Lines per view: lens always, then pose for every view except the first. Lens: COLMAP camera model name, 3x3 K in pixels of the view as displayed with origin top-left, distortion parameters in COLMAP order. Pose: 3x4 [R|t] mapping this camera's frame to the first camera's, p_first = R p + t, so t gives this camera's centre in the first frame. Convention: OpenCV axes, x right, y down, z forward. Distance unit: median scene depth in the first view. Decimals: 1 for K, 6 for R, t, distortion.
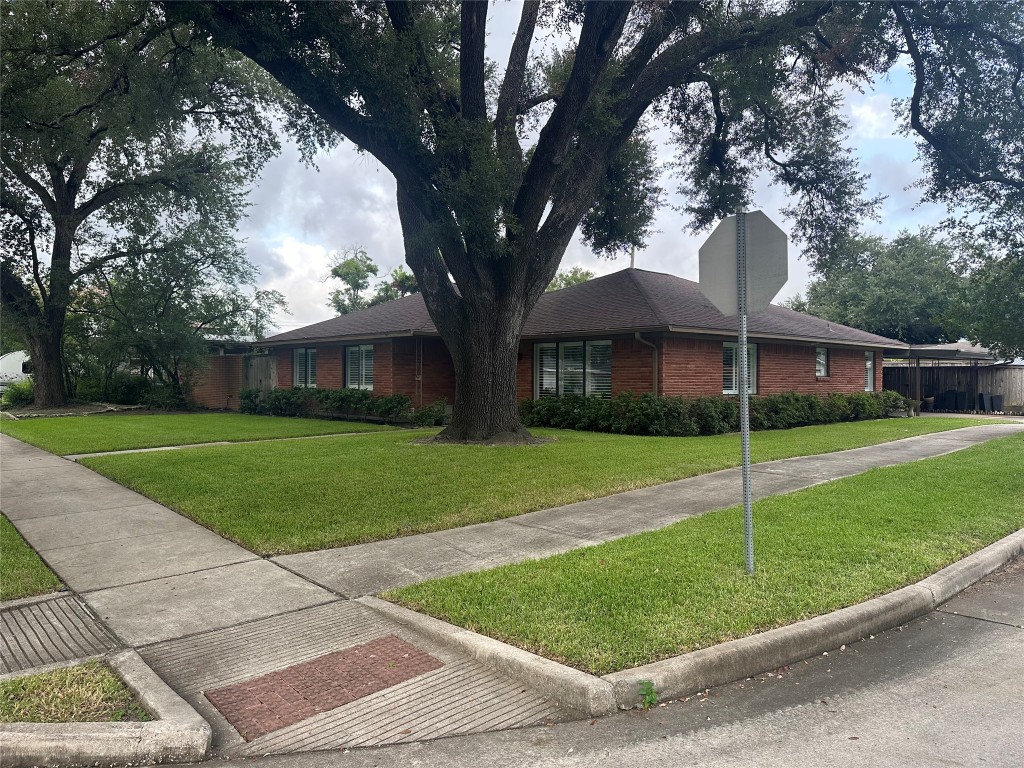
lens RADIAL K [[714.0, 0, 520.4], [0, 714.0, 378.3], [0, 0, 1]] dist [0.060814, -0.068617]
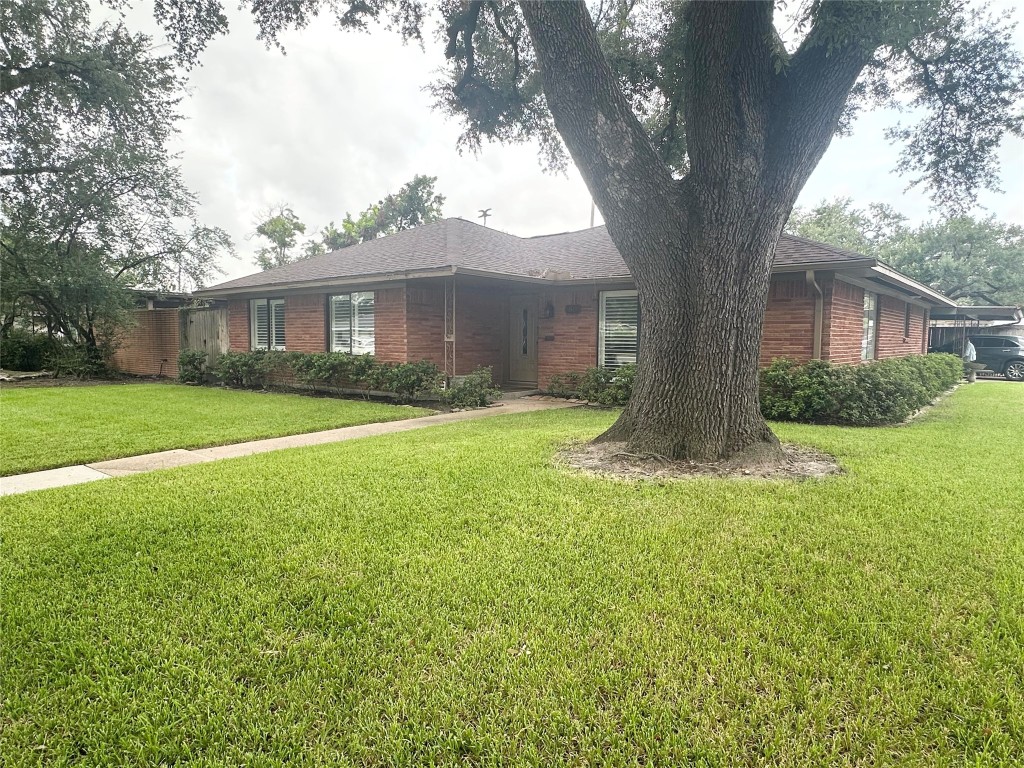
lens RADIAL K [[635.8, 0, 510.2], [0, 635.8, 387.1], [0, 0, 1]] dist [-0.017308, 0.017899]
pose [[0.991232, -0.009379, 0.131799, -0.119177], [-0.000898, 0.996976, 0.077699, -0.000596], [-0.132129, -0.077136, 0.988227, 0.259978]]
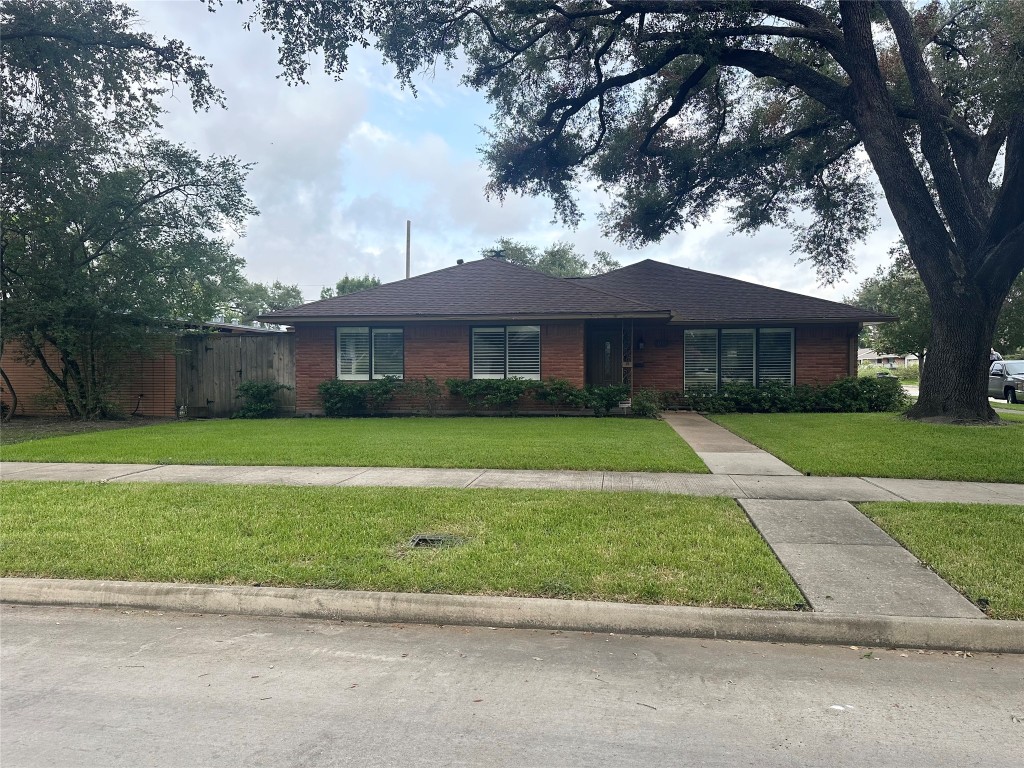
lens RADIAL K [[714.0, 0, 510.6], [0, 714.0, 388.9], [0, 0, 1]] dist [0.060814, -0.068617]
pose [[0.765855, -0.026070, 0.642484, -0.601198], [0.007331, 0.999467, 0.031816, 0.000182], [-0.642971, -0.019657, 0.765638, 0.287572]]
